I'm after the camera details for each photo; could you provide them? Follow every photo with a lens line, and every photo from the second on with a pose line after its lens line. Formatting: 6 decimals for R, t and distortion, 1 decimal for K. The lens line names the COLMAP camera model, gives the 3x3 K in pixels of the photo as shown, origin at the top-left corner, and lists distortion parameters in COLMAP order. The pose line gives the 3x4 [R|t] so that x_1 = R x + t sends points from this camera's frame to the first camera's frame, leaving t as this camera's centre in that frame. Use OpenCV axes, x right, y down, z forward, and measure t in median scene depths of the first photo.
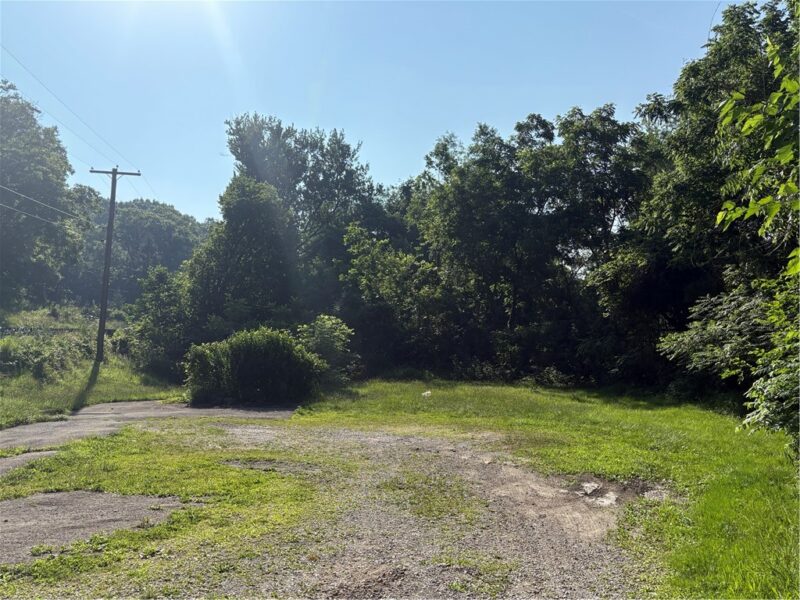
lens RADIAL K [[673.6, 0, 398.7], [0, 673.6, 303.9], [0, 0, 1]] dist [0.048864, -0.020088]
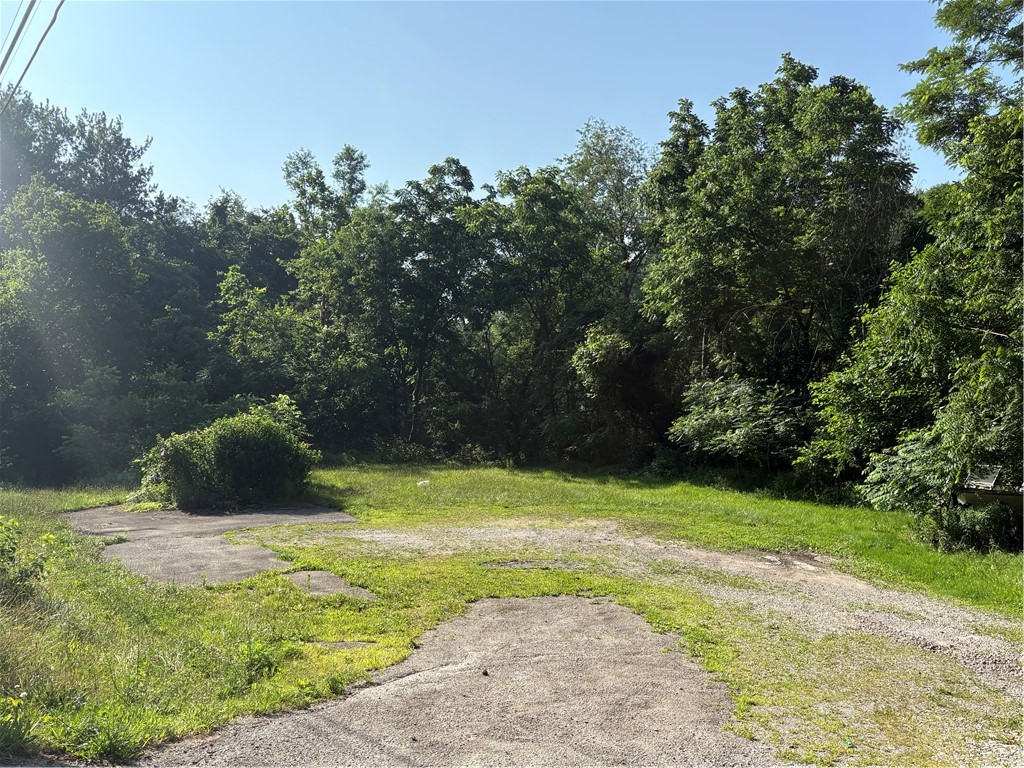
lens RADIAL K [[862.2, 0, 518.2], [0, 862.2, 389.6], [0, 0, 1]] dist [0.048864, -0.020088]
pose [[0.893285, 0.000494, 0.449490, -0.225349], [-0.020536, 0.999000, 0.039714, -0.025624], [-0.449021, -0.044707, 0.892402, -0.054950]]
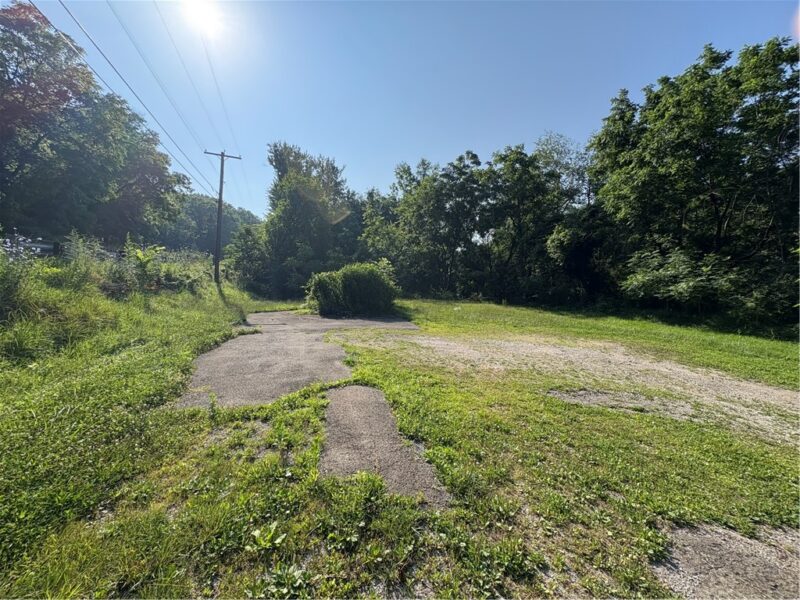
lens RADIAL K [[319.6, 0, 396.8], [0, 319.6, 295.9], [0, 0, 1]] dist [0.017136, 0.000518]
pose [[0.979687, 0.017123, 0.199802, -0.154530], [-0.039027, 0.993577, 0.106214, 0.017332], [-0.196700, -0.111854, 0.974062, 0.179677]]
